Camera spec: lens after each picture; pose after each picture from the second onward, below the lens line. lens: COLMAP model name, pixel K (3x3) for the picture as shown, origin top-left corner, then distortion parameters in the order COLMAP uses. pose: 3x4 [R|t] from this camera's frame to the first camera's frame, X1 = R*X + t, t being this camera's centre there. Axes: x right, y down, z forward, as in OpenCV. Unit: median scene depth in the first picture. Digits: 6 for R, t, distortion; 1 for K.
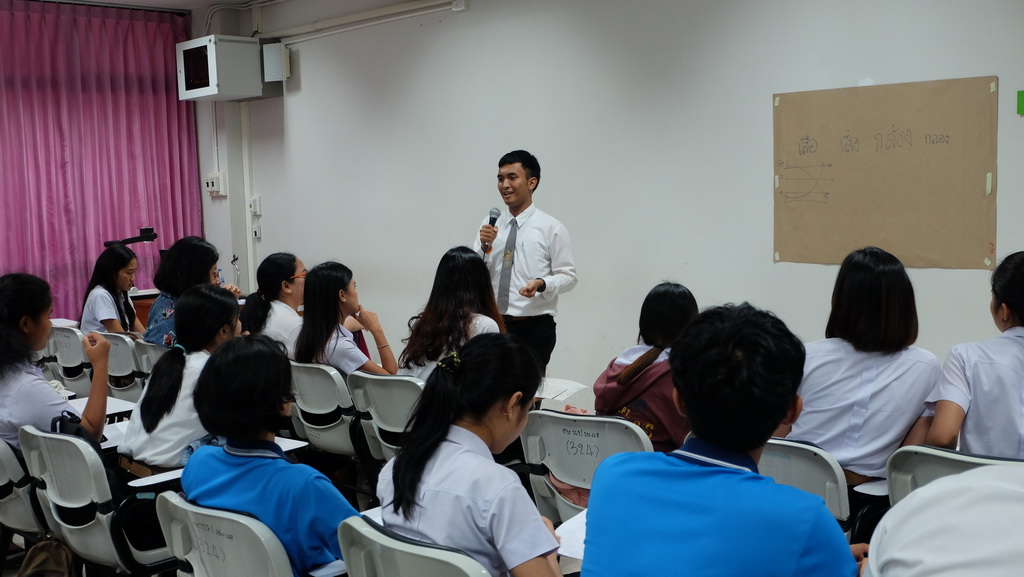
lens RADIAL K [[1171.0, 0, 512.0], [0, 1171.0, 288.5], [0, 0, 1]] dist [-0.038740, 0.005804]
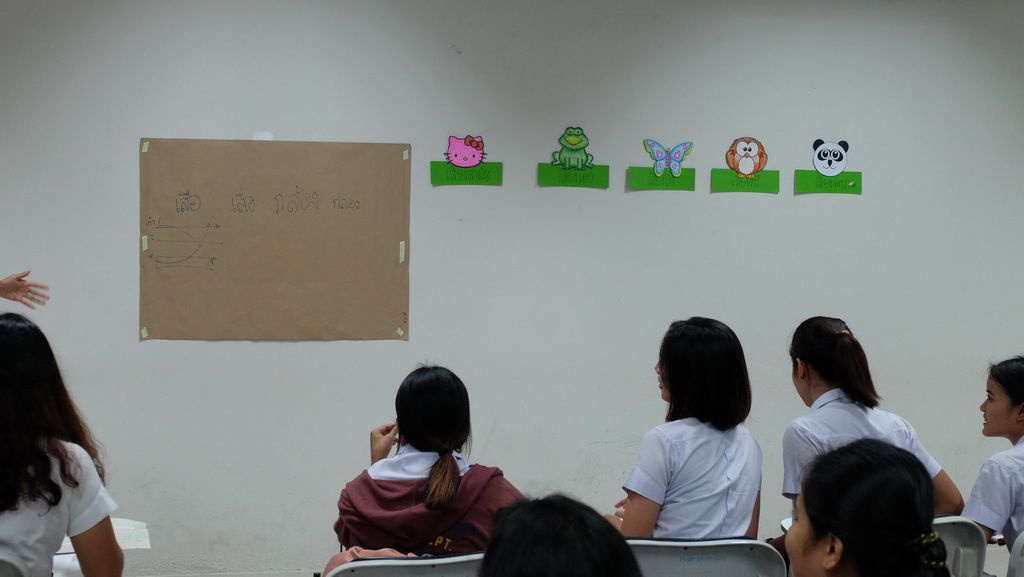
lens RADIAL K [[1171.0, 0, 512.0], [0, 1171.0, 288.5], [0, 0, 1]] dist [-0.038740, 0.005804]
pose [[0.582147, 0.000312, 0.813083, -0.316821], [0.046112, 0.998378, -0.033398, -0.020717], [-0.811775, 0.056935, 0.581189, 0.327021]]
